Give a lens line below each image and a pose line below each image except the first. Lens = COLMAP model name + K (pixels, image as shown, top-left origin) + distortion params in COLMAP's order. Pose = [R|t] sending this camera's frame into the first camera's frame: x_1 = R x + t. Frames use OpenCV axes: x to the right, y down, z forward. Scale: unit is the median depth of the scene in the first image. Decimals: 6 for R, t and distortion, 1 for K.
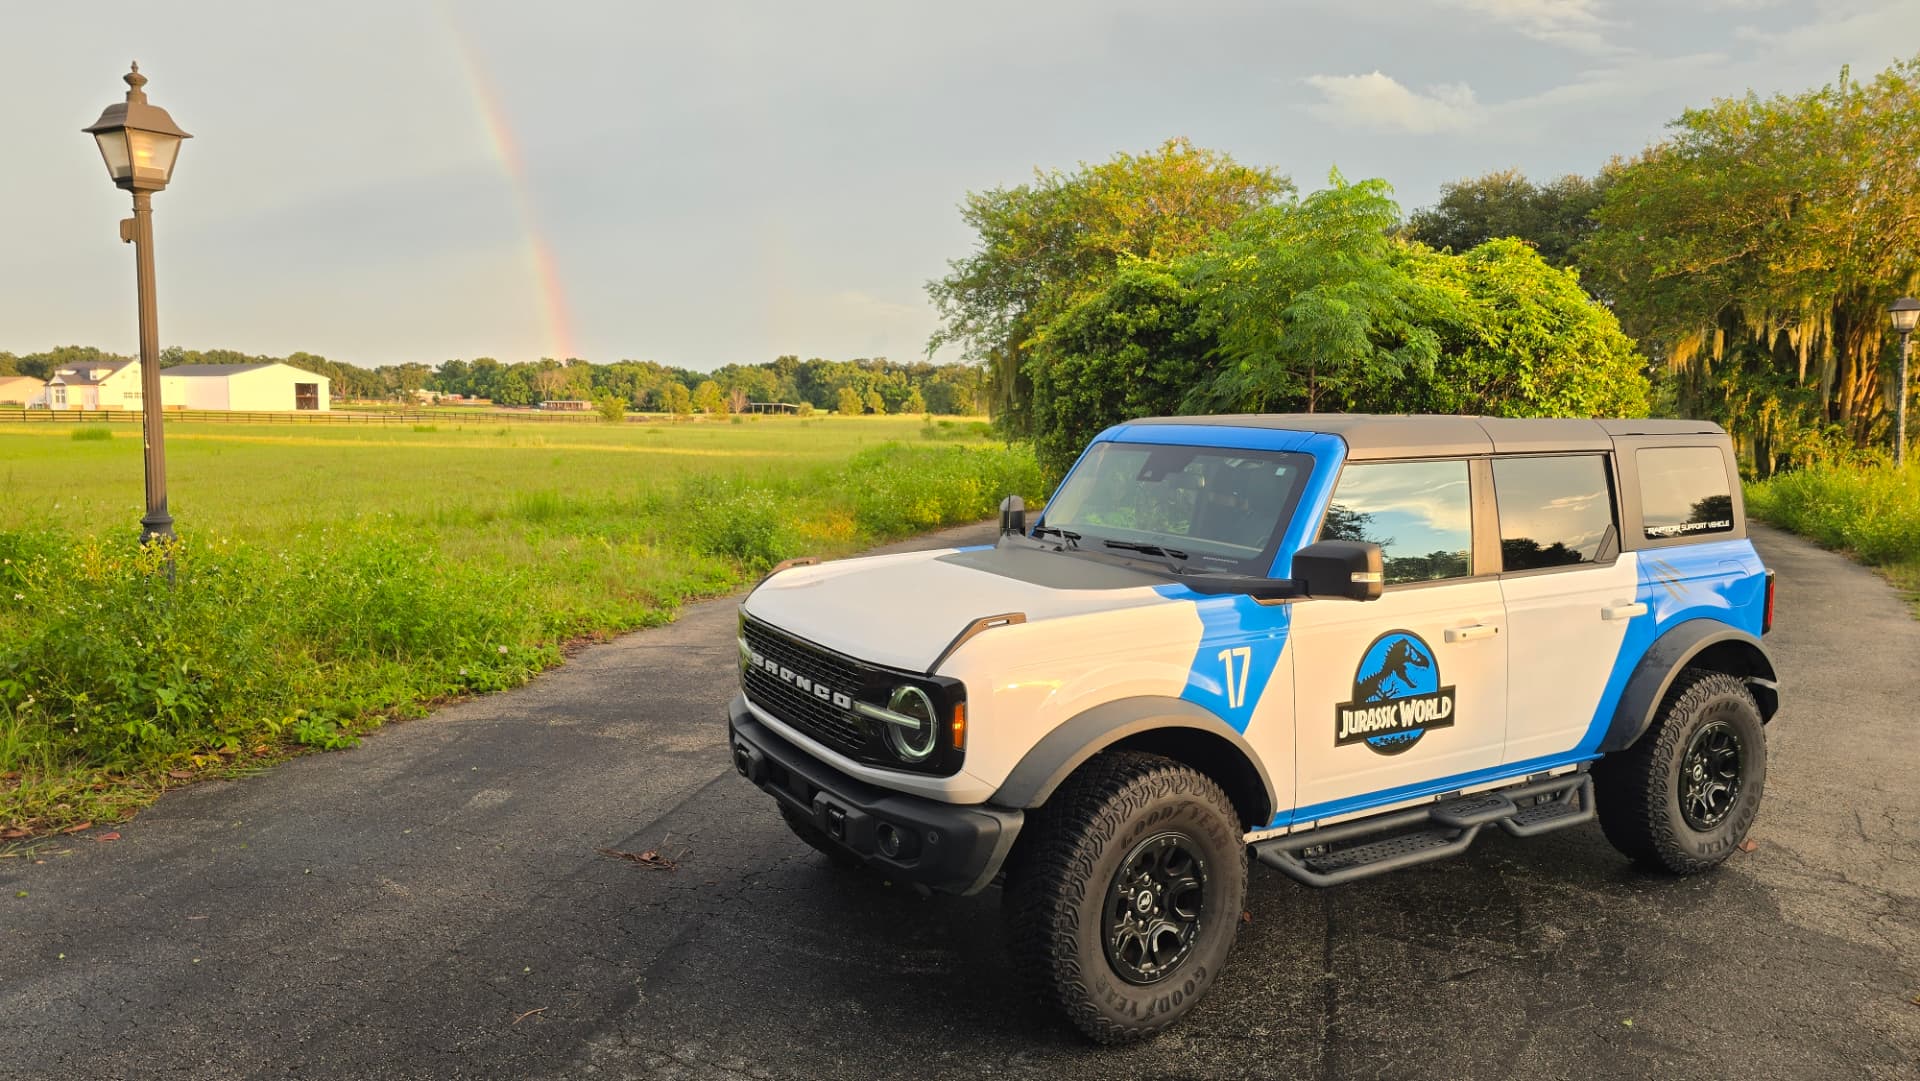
lens RADIAL K [[1312.9, 0, 954.2], [0, 1312.9, 511.0], [0, 0, 1]] dist [0.028651, -0.004402]
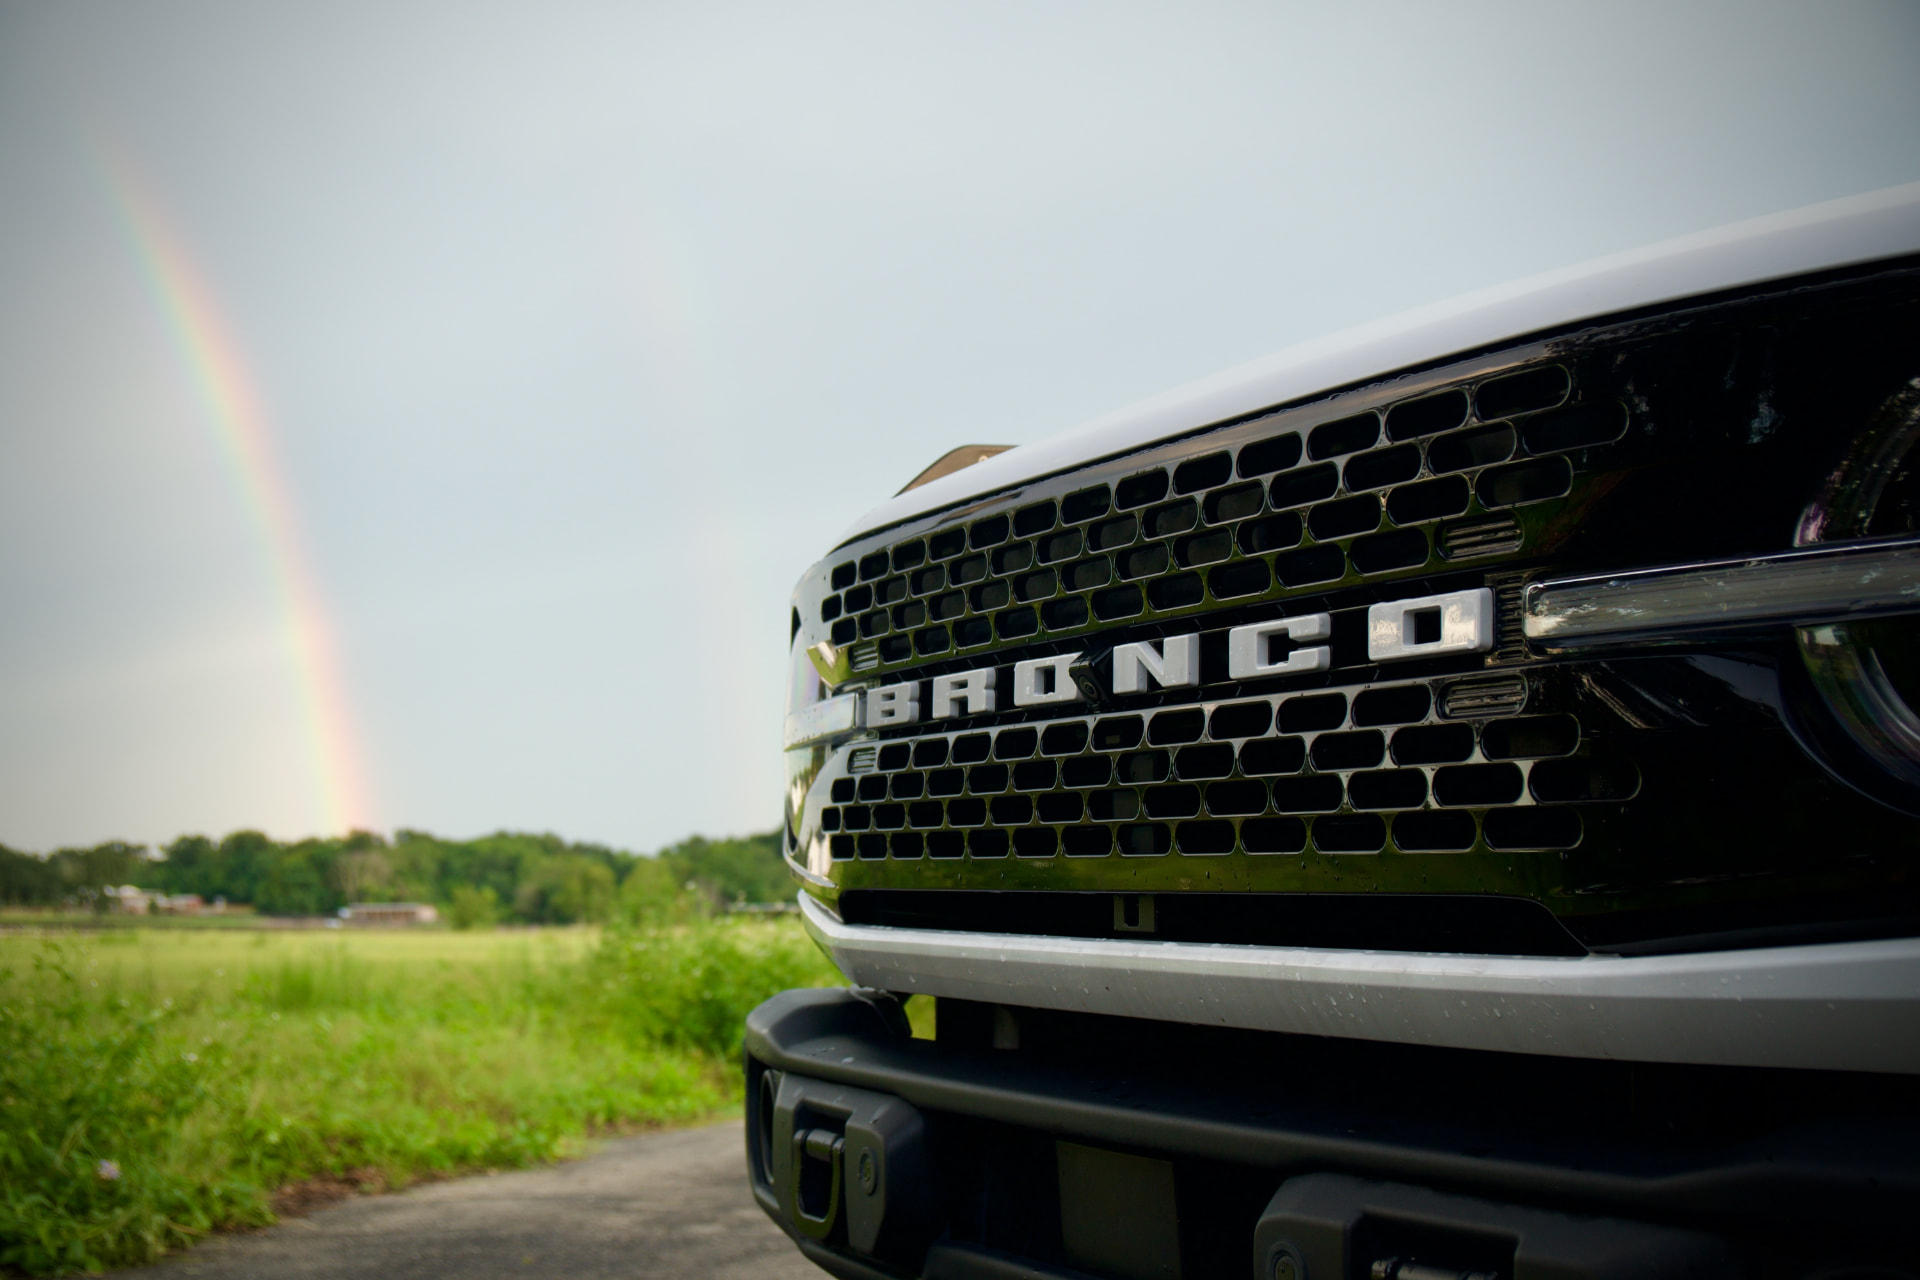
lens RADIAL K [[2441.8, 0, 960.0], [0, 2441.8, 640.0], [0, 0, 1]] dist [0.027855, 0.050095]
pose [[0.998239, -0.012425, -0.058004, -0.099840], [0.000955, 0.981055, -0.193726, 0.162163], [0.059312, 0.193329, 0.979340, 0.521236]]
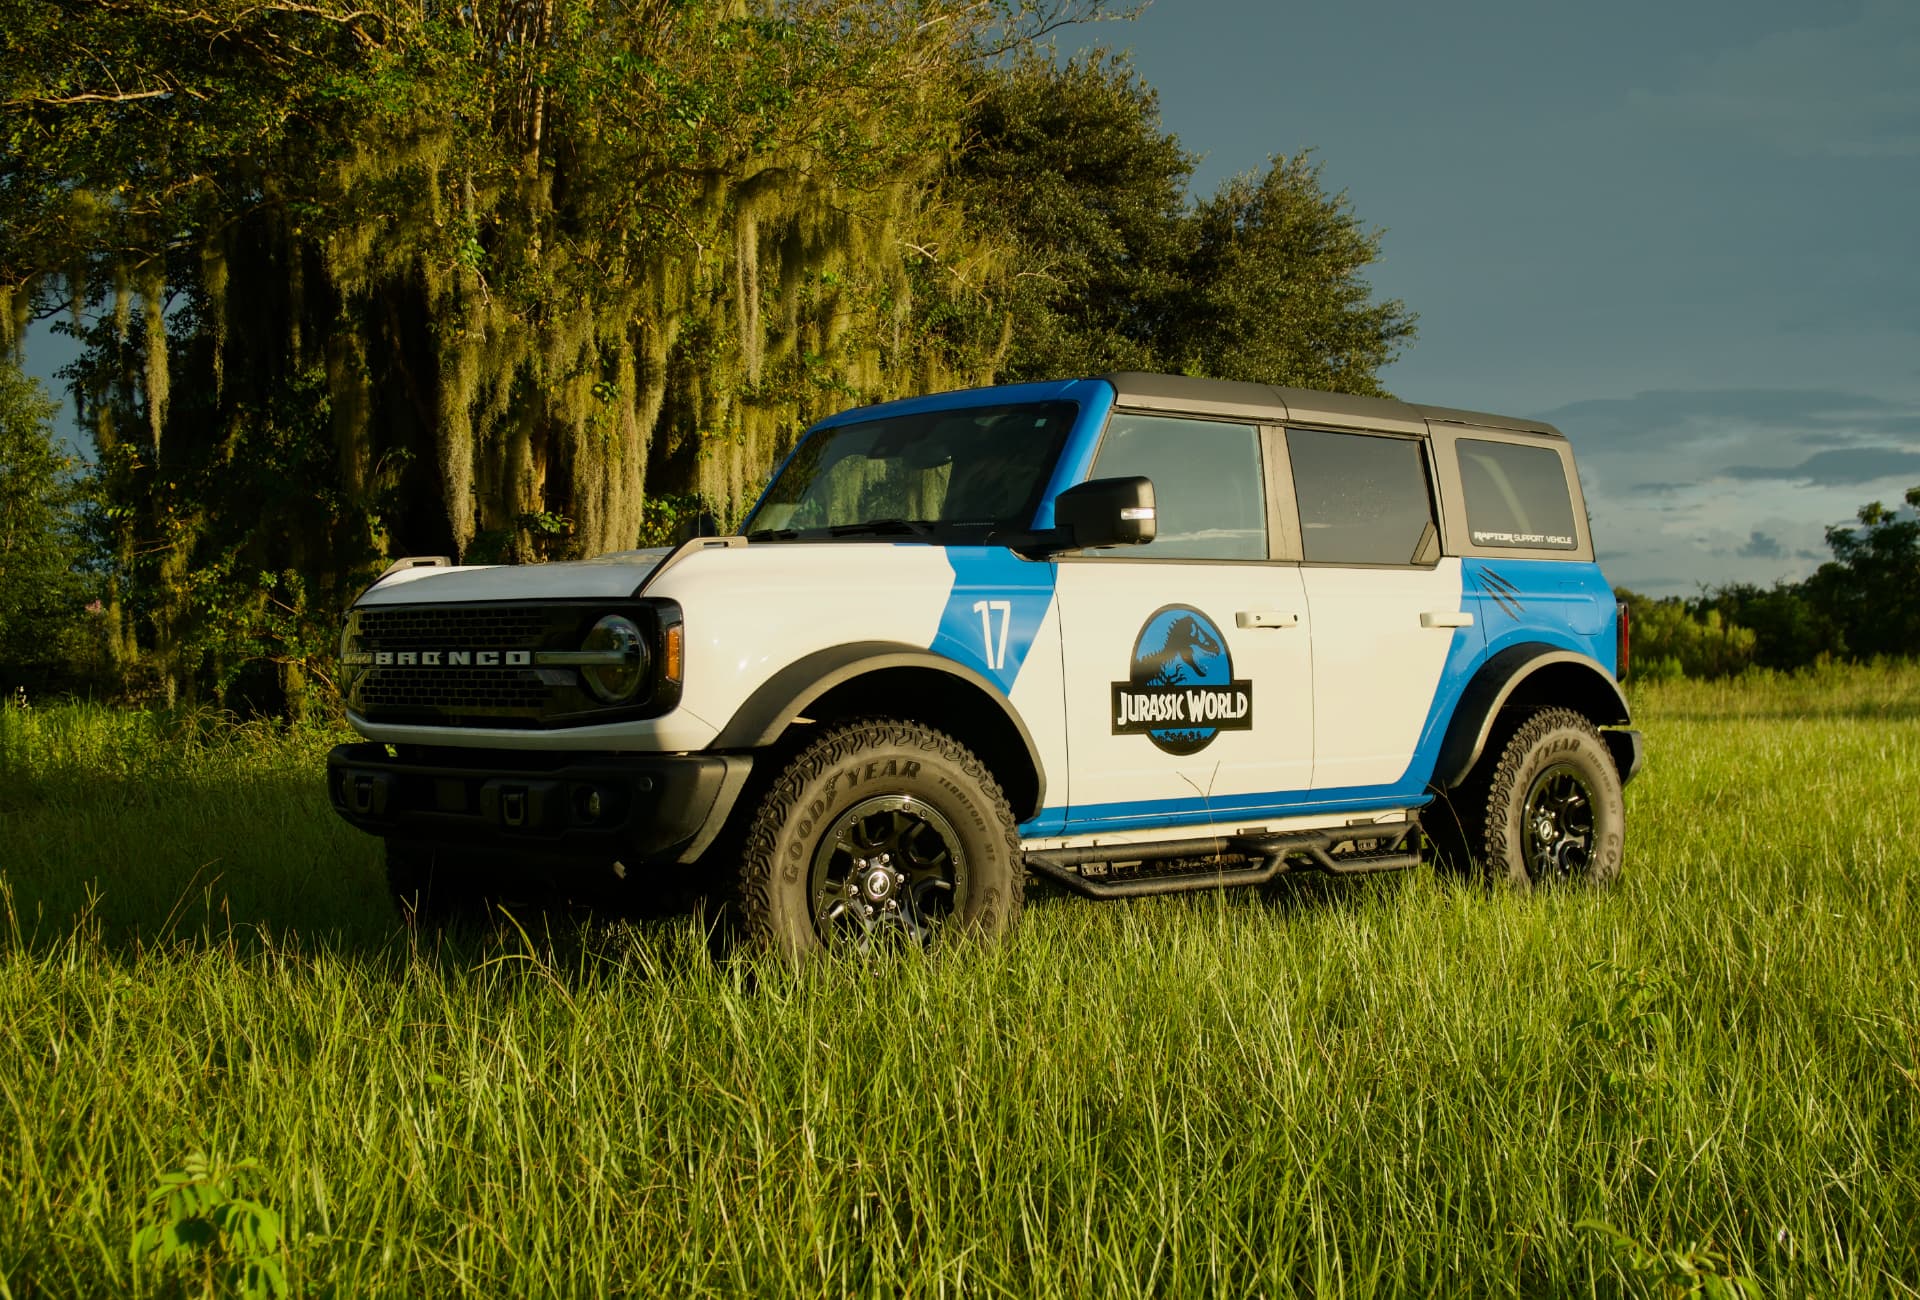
lens RADIAL K [[2321.4, 0, 1042.7], [0, 2321.4, 652.7], [0, 0, 1]] dist [0.055882, 0.009252]
pose [[0.973379, -0.012285, 0.228871, -0.076378], [0.034480, 0.995047, -0.093233, 0.220702], [-0.226592, 0.098642, 0.968982, -0.355852]]
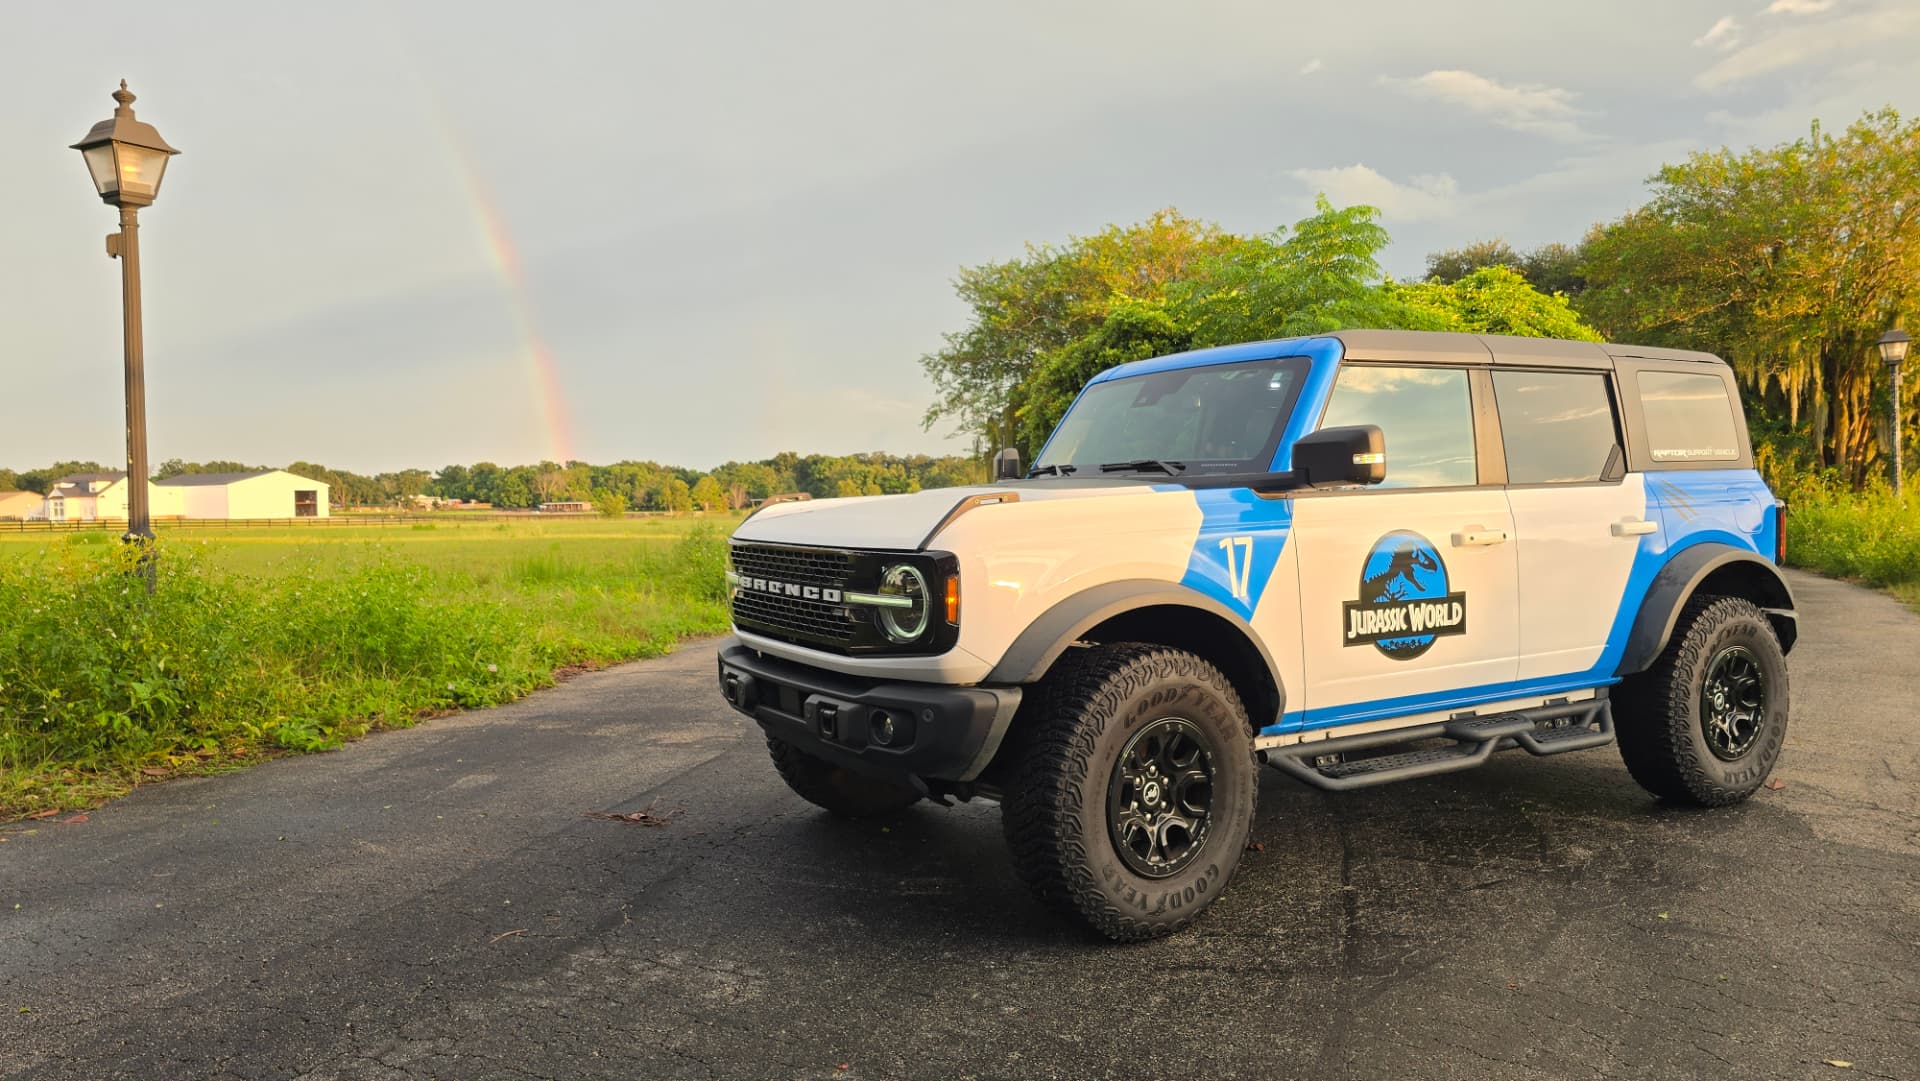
lens RADIAL K [[1313.1, 0, 960.2], [0, 1313.1, 520.9], [0, 0, 1]] dist [0.029919, -0.007188]
pose [[0.999687, -0.024551, 0.004718, 0.004628], [0.024806, 0.997581, -0.064936, 0.119548], [-0.003112, 0.065032, 0.997878, 0.026100]]
